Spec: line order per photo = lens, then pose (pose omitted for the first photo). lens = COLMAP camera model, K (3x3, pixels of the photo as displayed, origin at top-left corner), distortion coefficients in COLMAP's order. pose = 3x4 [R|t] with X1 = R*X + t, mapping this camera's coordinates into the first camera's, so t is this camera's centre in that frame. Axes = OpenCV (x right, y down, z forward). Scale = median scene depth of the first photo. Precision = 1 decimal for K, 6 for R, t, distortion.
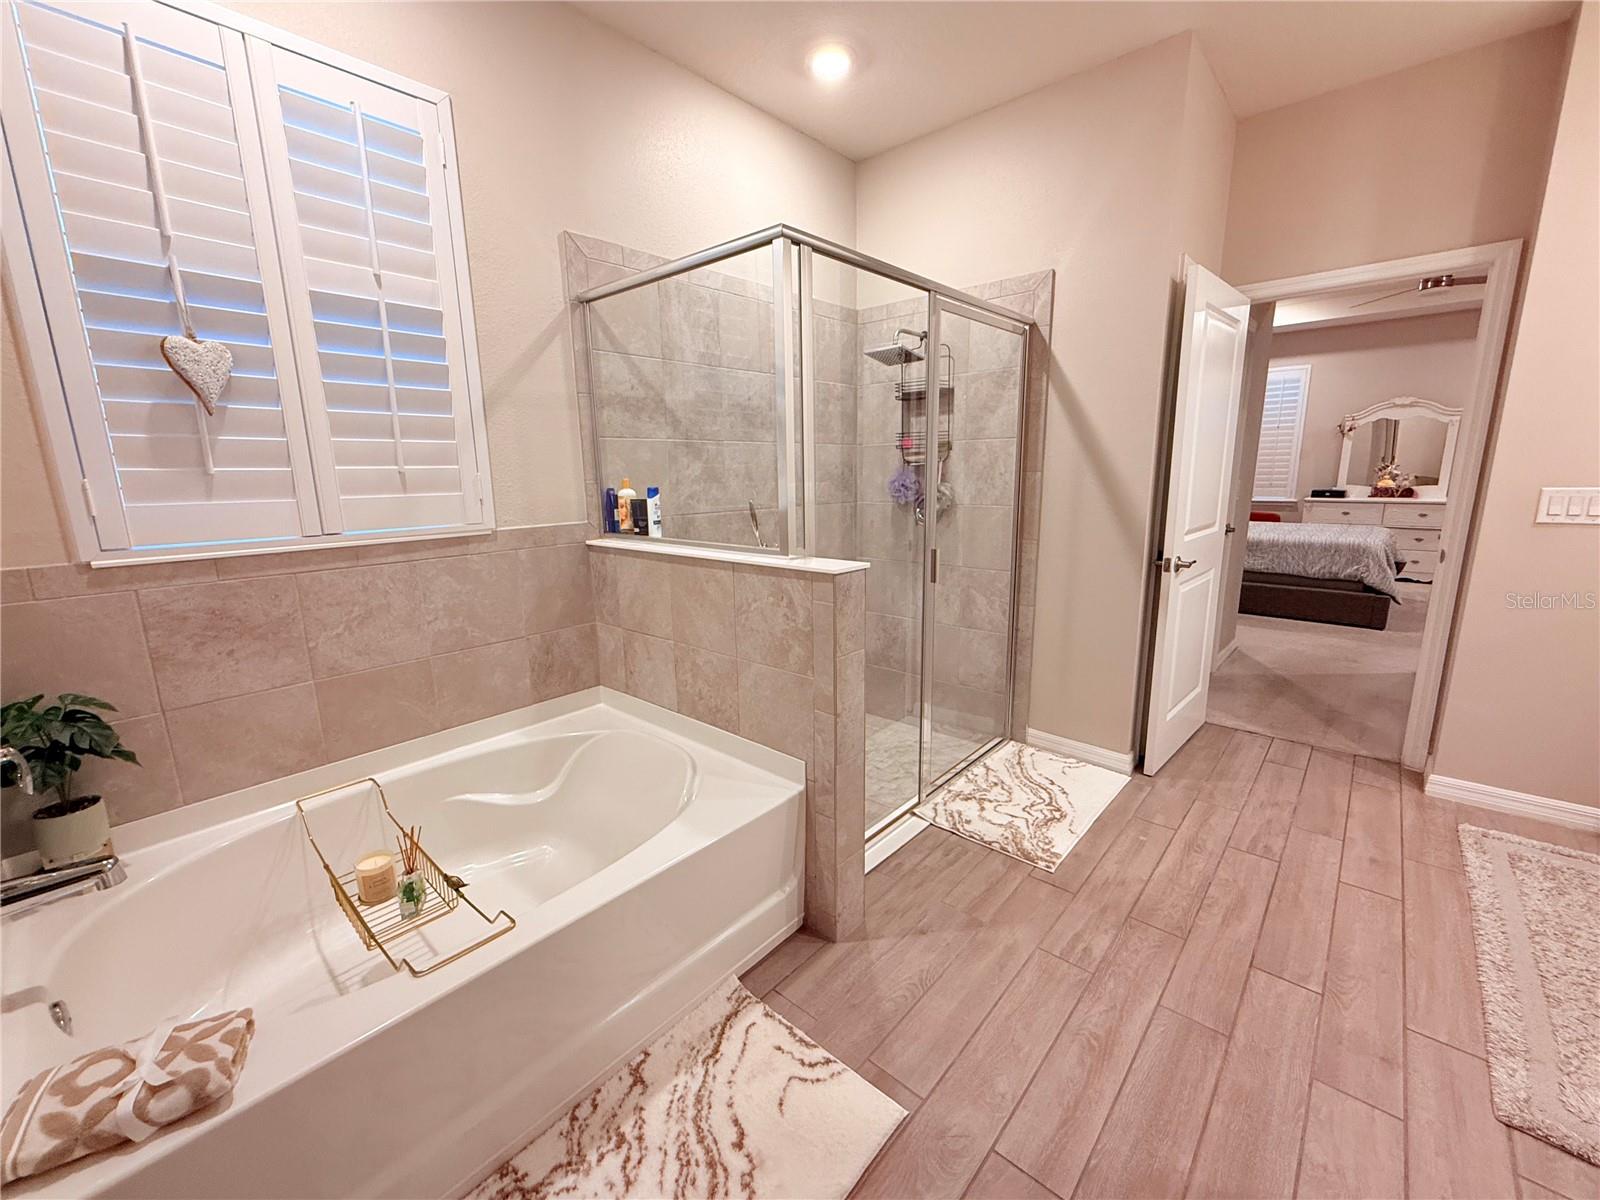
lens RADIAL K [[647.2, 0, 813.8], [0, 647.2, 599.1], [0, 0, 1]] dist [0.001566, -0.000189]
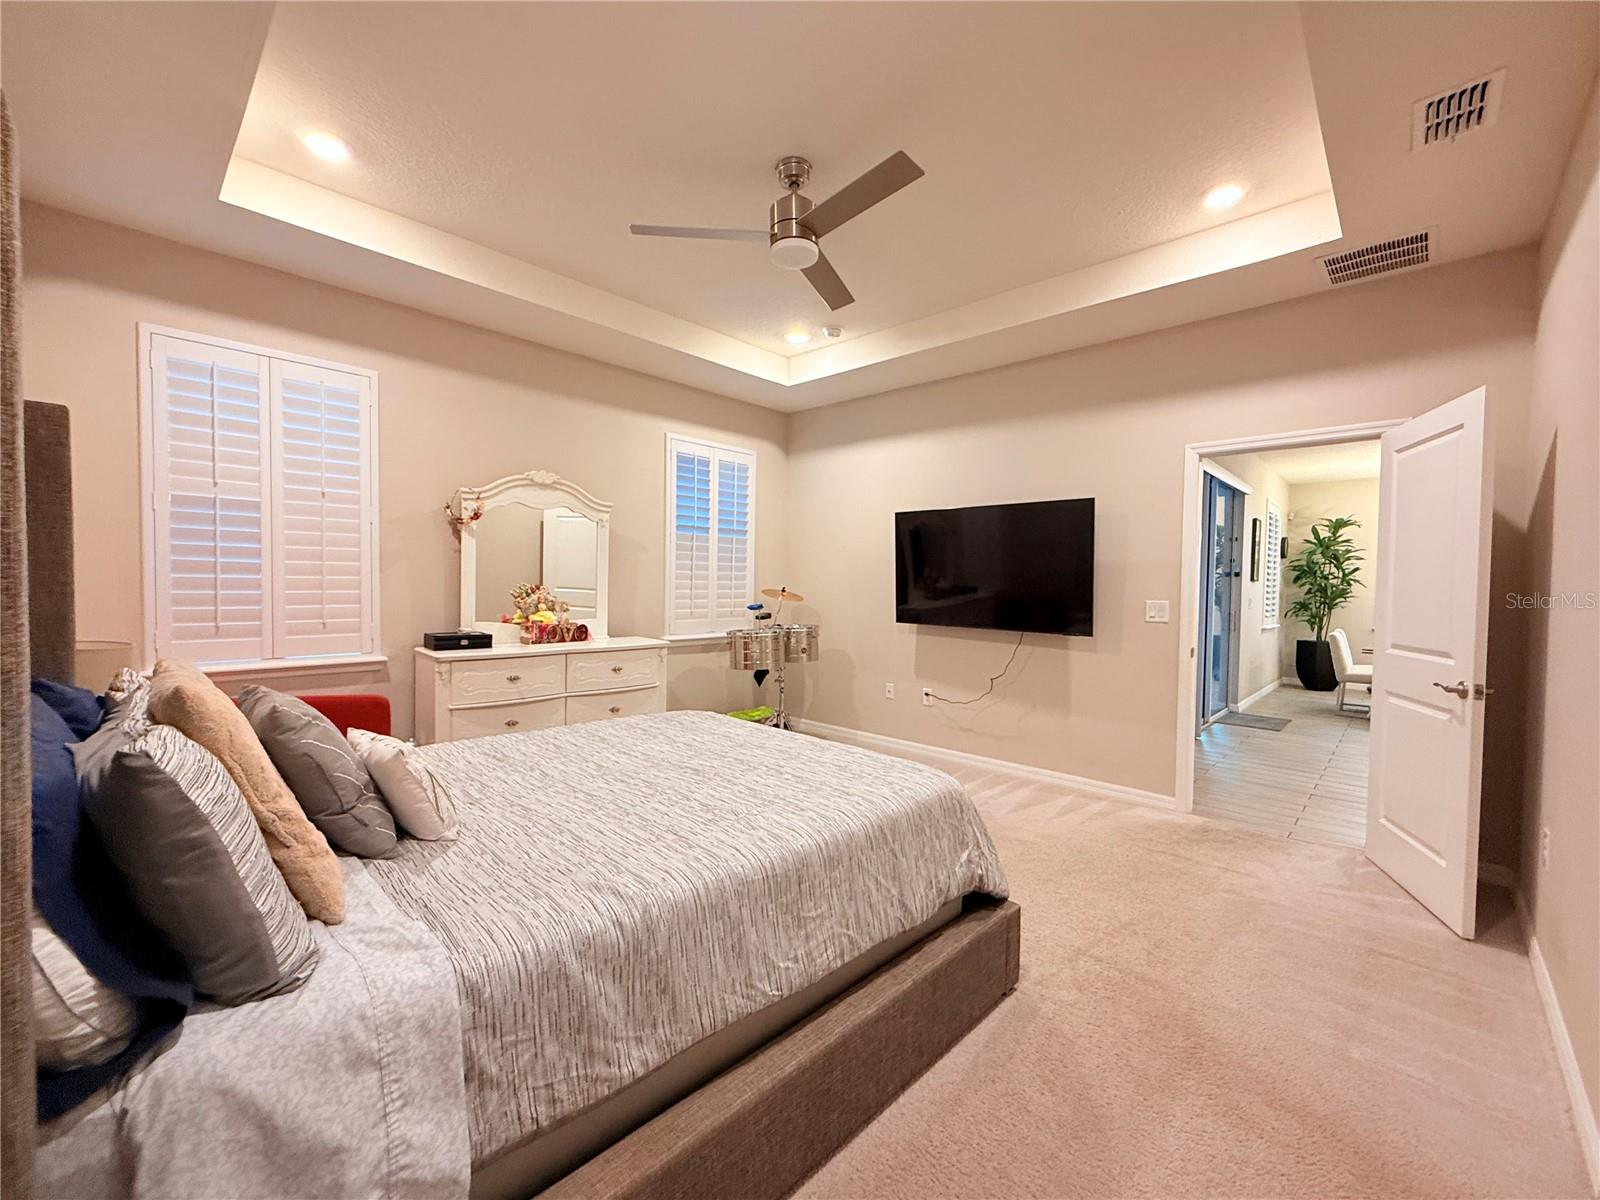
lens RADIAL K [[647.2, 0, 801.3], [0, 647.2, 602.2], [0, 0, 1]] dist [0.001566, -0.000189]
pose [[0.037110, -0.013595, 0.999219, 0.833826], [0.178957, 0.983834, 0.006739, -0.397096], [-0.983157, 0.178567, 0.038943, 1.930310]]
